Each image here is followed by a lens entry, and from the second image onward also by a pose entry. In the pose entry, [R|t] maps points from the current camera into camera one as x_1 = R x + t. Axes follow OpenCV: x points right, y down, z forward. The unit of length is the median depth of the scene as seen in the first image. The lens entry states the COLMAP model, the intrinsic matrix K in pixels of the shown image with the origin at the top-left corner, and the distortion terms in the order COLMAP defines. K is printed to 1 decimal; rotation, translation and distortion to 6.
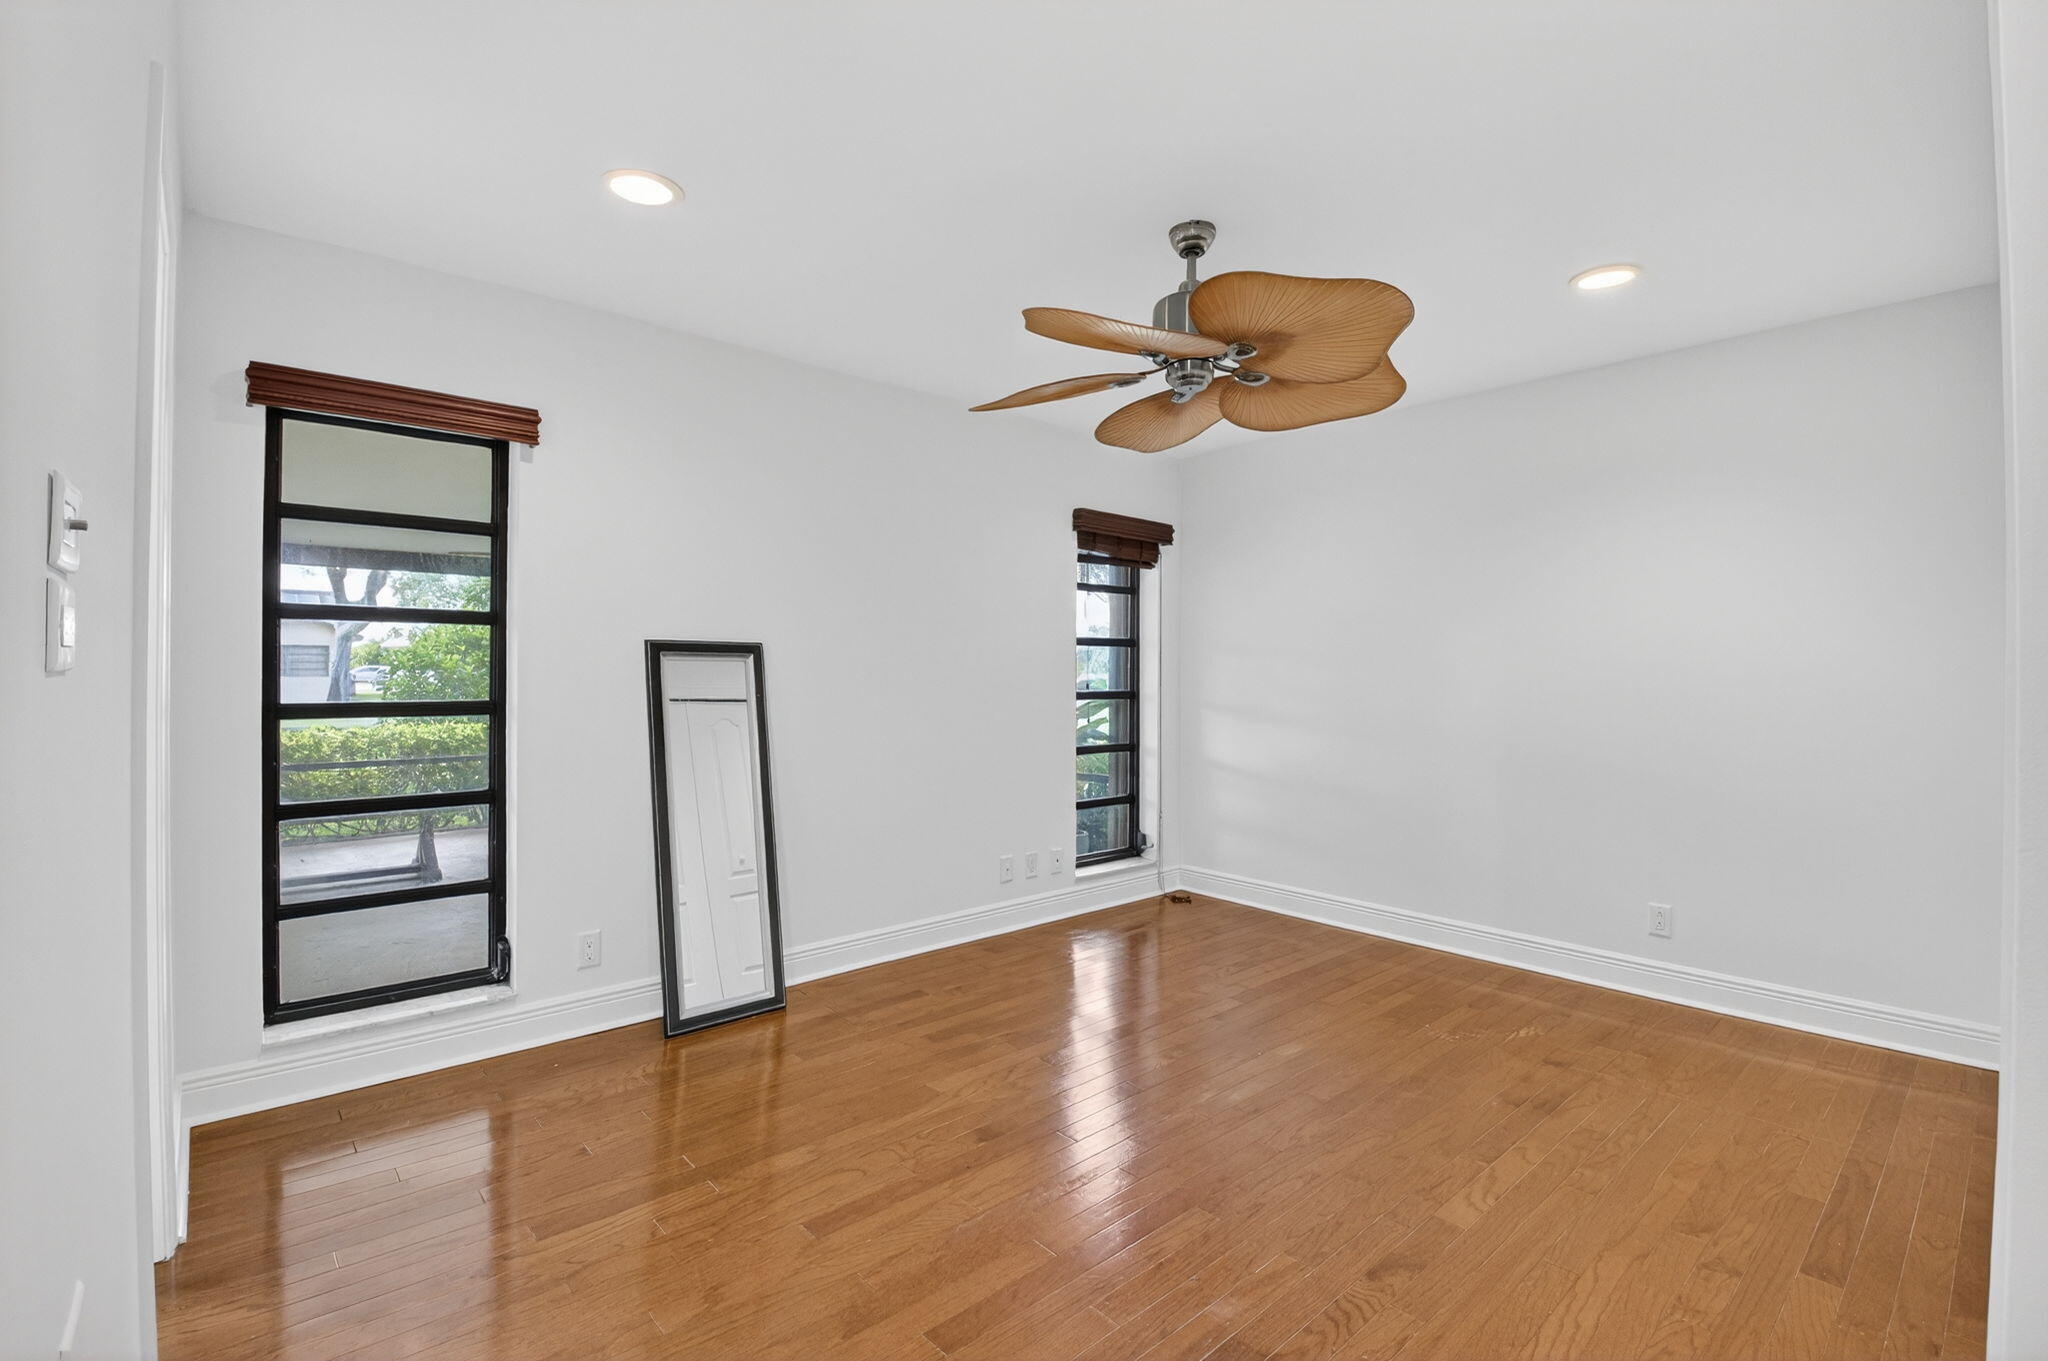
lens RADIAL K [[907.6, 0, 1036.7], [0, 907.6, 660.4], [0, 0, 1]] dist [0.015458, -0.031756]
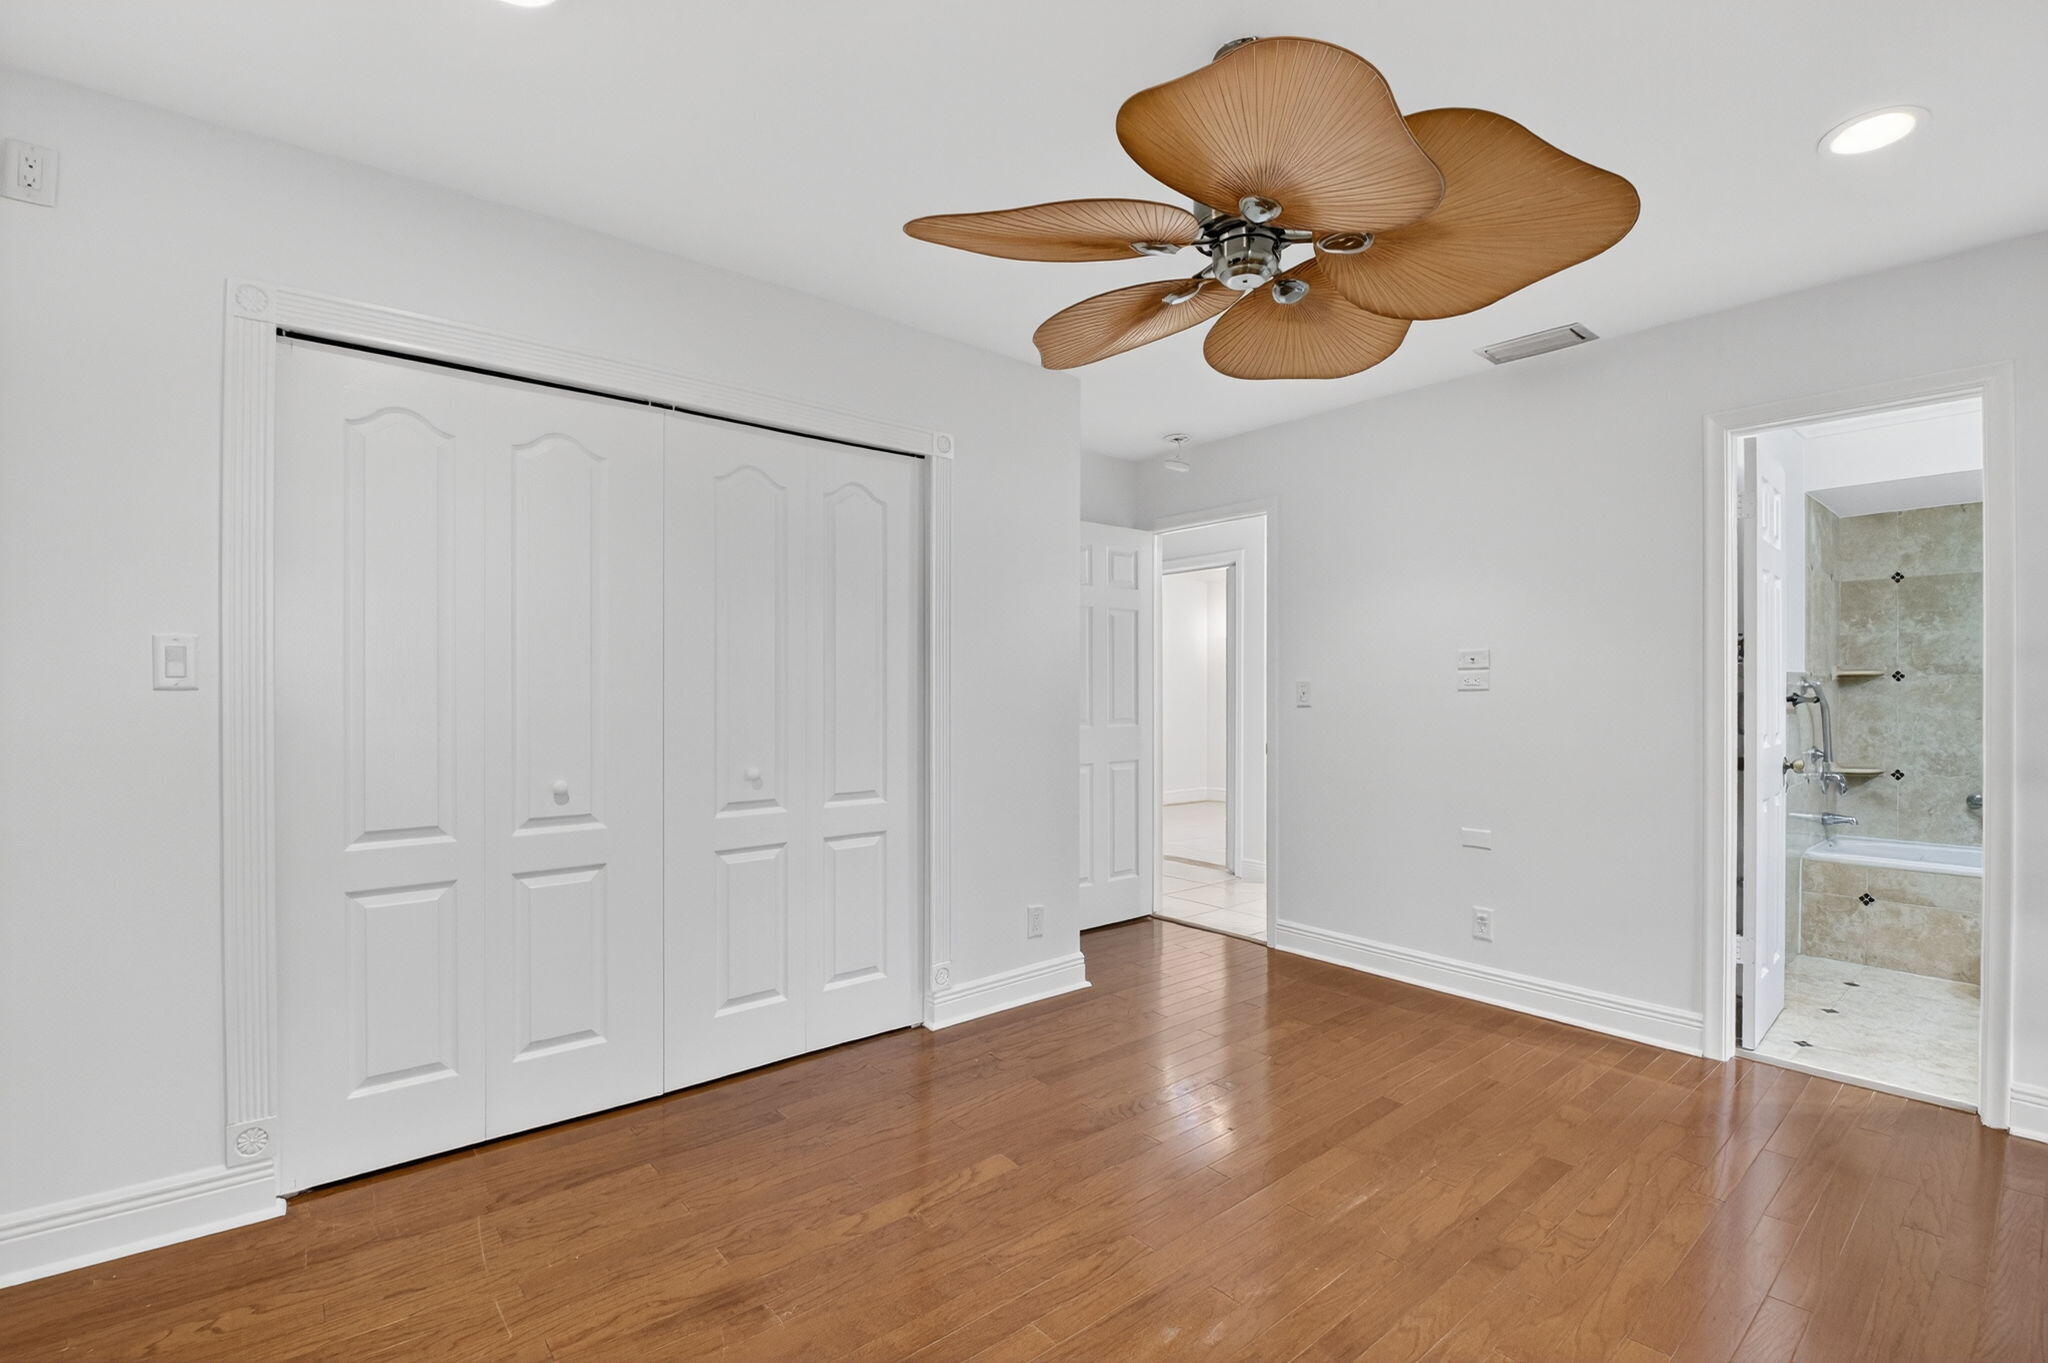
lens RADIAL K [[927.2, 0, 1032.3], [0, 927.2, 677.8], [0, 0, 1]] dist [-0.000470, -0.015471]
pose [[-0.999132, -0.005904, 0.041247, 0.248294], [-0.007131, 0.999534, -0.029684, 0.025351], [-0.041053, -0.029952, -0.998708, 1.433701]]
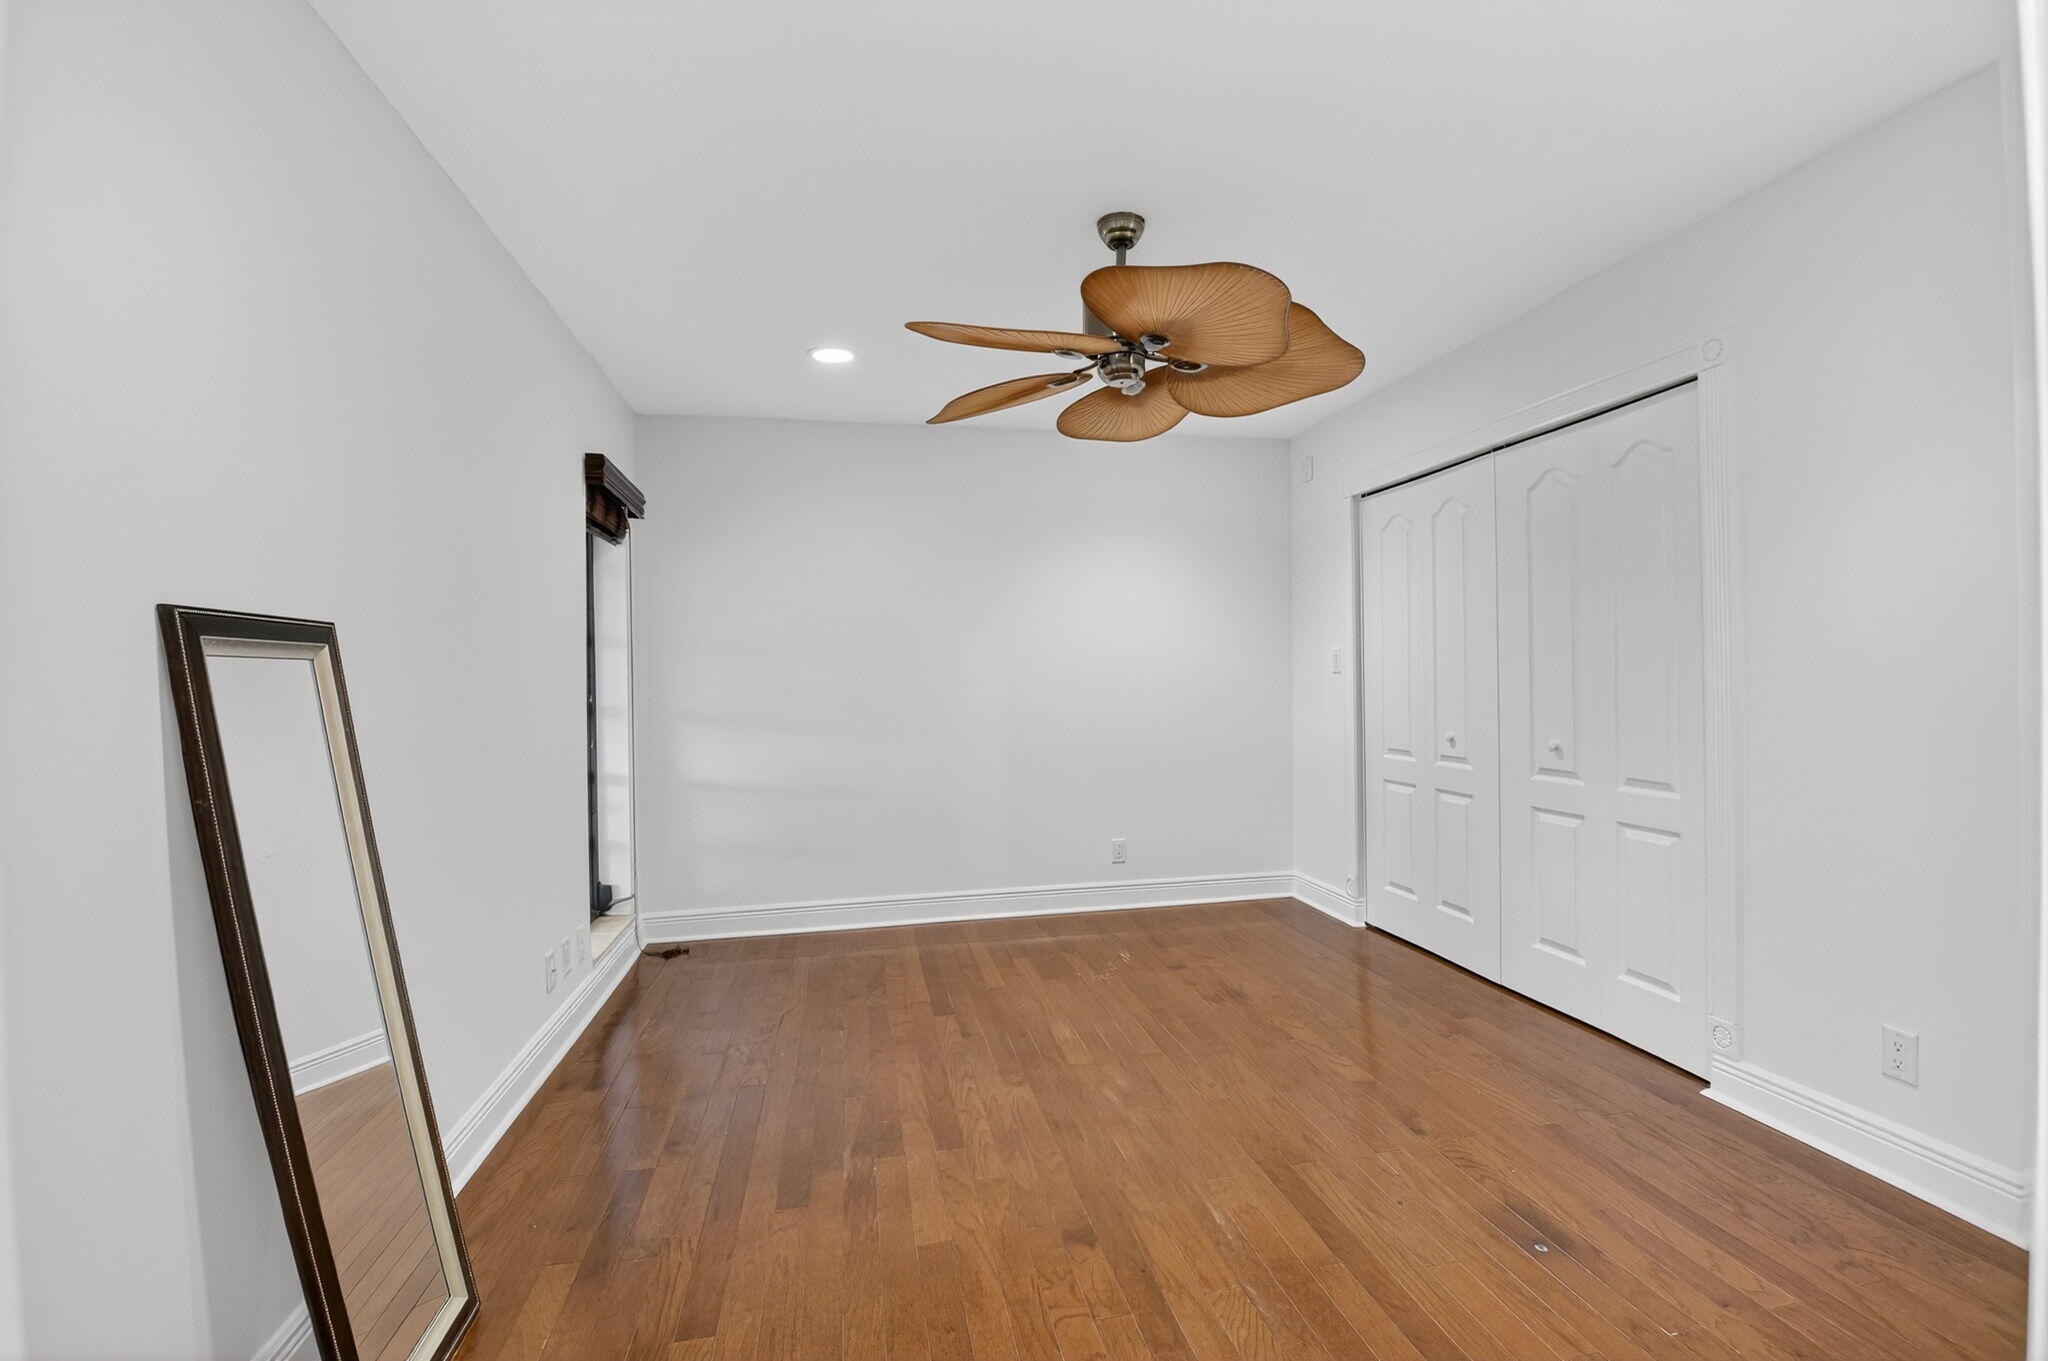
lens RADIAL K [[889.0, 0, 1045.3], [0, 889.0, 674.9], [0, 0, 1]] dist [0.053274, -0.029496]
pose [[0.498655, -0.011829, 0.866720, -0.599084], [0.002783, 0.999924, 0.012046, 0.004360], [-0.866796, -0.003594, 0.498650, 0.485355]]
